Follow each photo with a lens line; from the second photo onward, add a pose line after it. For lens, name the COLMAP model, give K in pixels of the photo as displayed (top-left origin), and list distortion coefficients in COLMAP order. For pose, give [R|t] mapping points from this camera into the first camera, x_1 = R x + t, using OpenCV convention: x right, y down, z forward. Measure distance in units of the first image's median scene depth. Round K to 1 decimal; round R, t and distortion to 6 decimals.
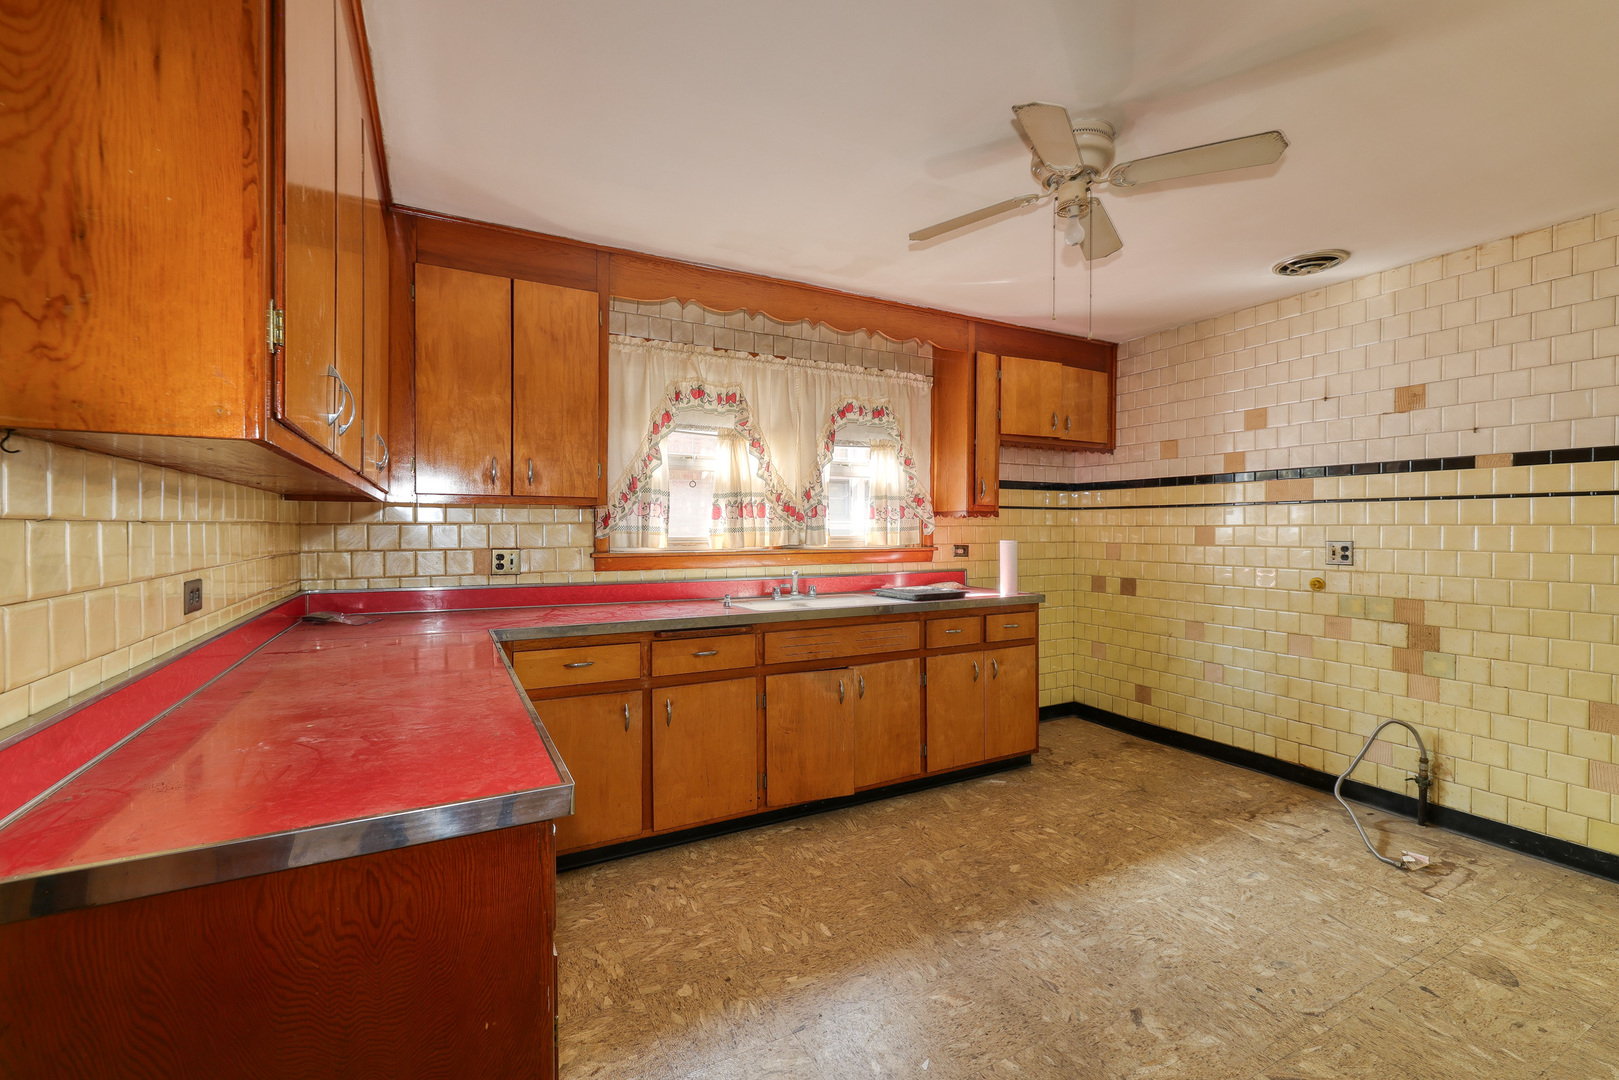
lens RADIAL K [[684.5, 0, 802.0], [0, 684.5, 535.0], [0, 0, 1]] dist [-0.004404, 0.001300]
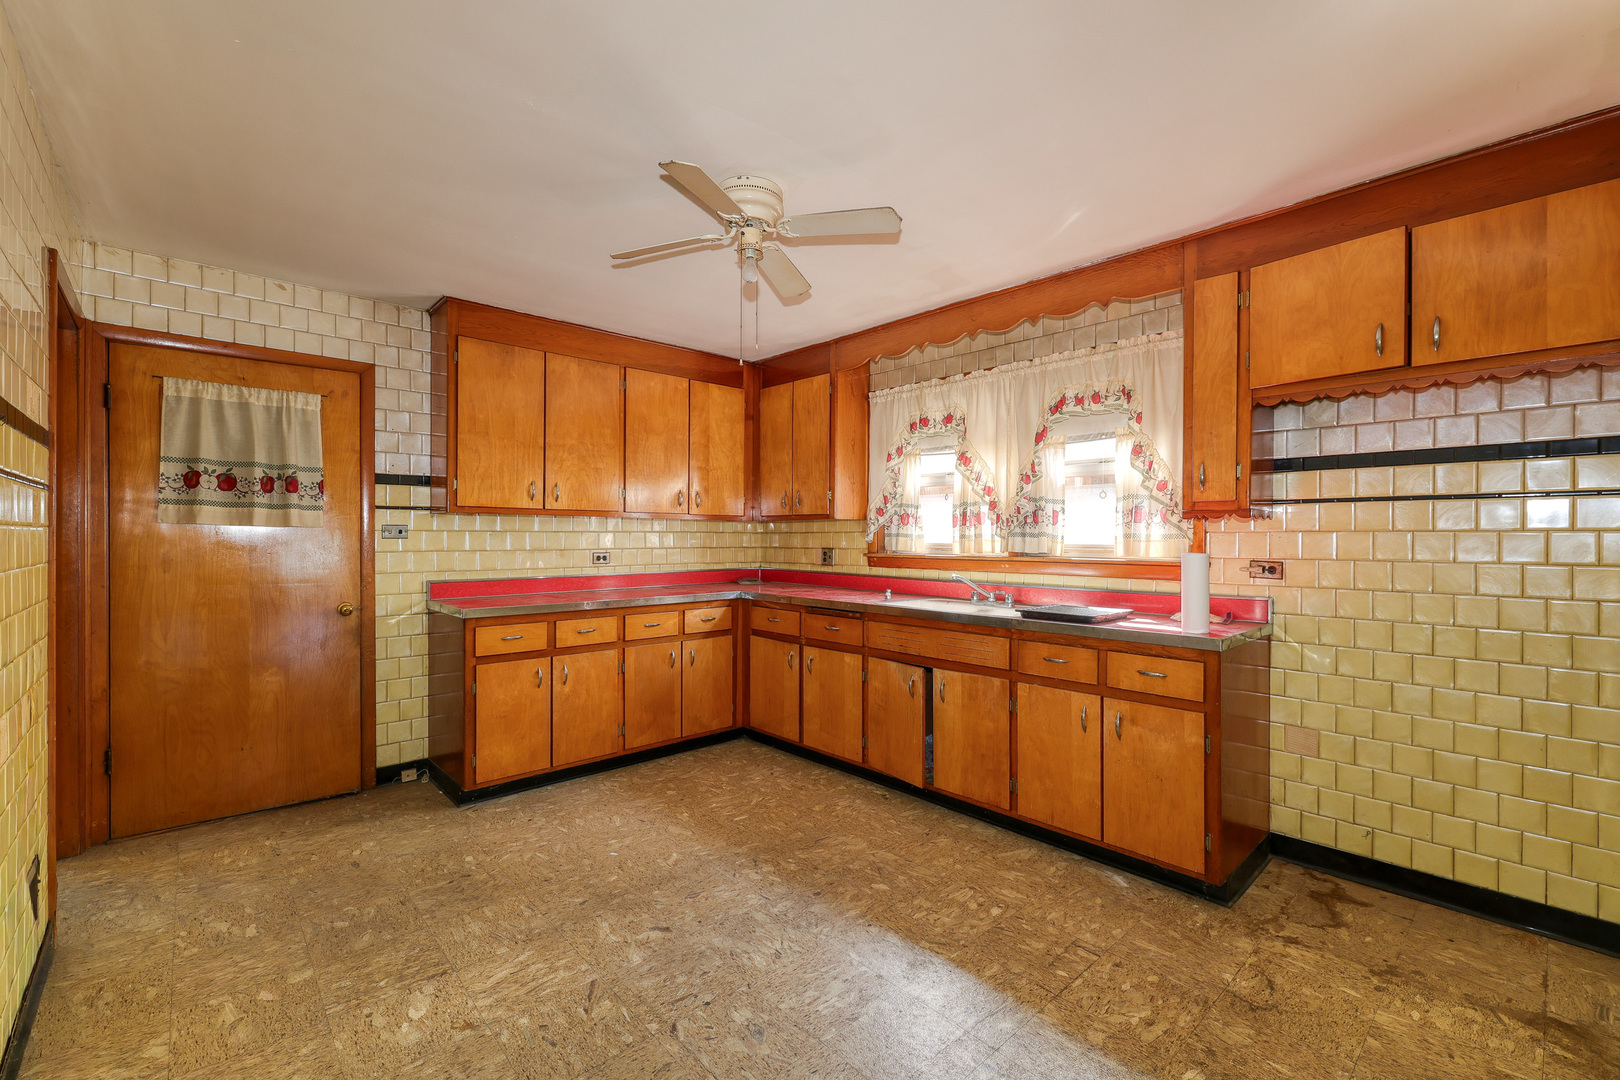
lens RADIAL K [[684.9, 0, 802.9], [0, 684.9, 537.1], [0, 0, 1]] dist [-0.004404, 0.001300]
pose [[0.250506, 0.003000, -0.968110, 1.007545], [-0.012438, 0.999923, -0.000120, -0.004054], [0.968035, 0.012071, 0.250524, 0.534660]]
